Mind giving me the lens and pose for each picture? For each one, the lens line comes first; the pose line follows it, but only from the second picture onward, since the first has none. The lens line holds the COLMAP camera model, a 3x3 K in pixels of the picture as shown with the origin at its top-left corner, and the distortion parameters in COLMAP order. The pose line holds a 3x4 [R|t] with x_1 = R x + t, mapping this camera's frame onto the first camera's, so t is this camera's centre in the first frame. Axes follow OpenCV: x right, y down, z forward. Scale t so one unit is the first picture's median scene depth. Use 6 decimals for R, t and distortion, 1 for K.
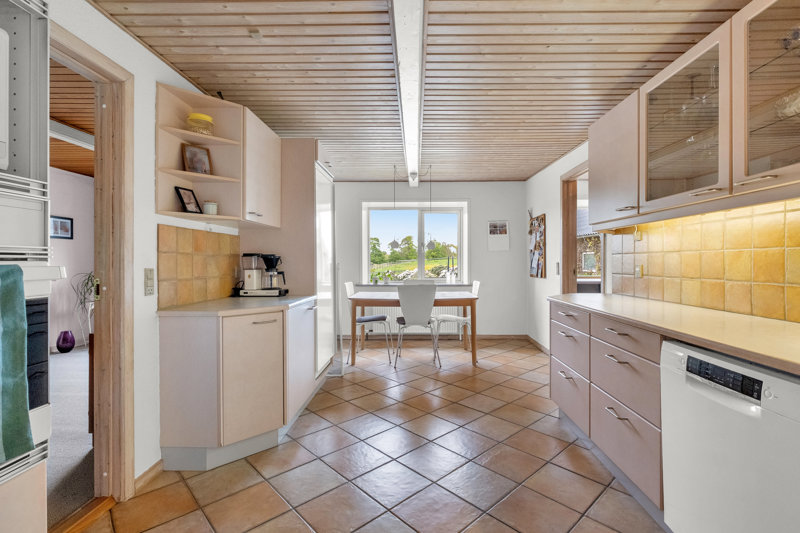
lens RADIAL K [[372.6, 0, 403.5], [0, 372.6, 261.6], [0, 0, 1]] dist [-0.002114, -0.000499]
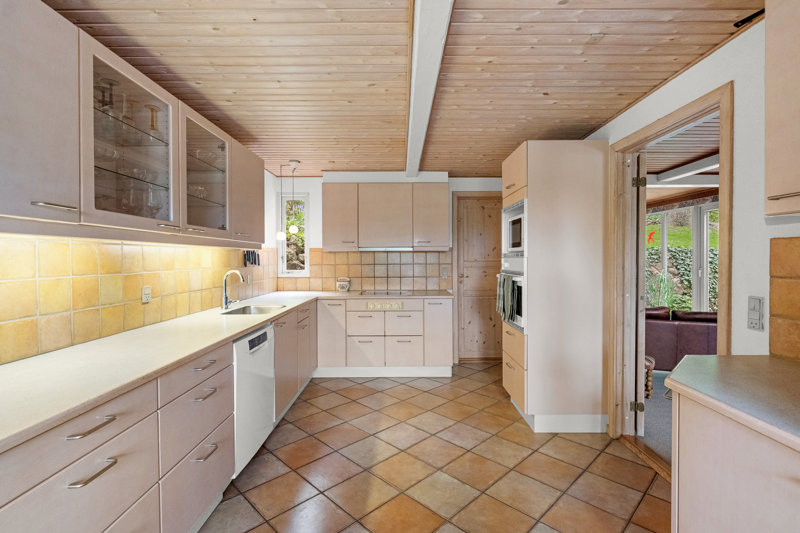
lens RADIAL K [[372.6, 0, 400.4], [0, 372.6, 266.1], [0, 0, 1]] dist [-0.002114, -0.000499]
pose [[-0.999522, 0.006083, -0.030317, 0.111392], [0.005624, 0.999869, 0.015189, -0.066098], [0.030405, 0.015011, -0.999425, 1.854480]]
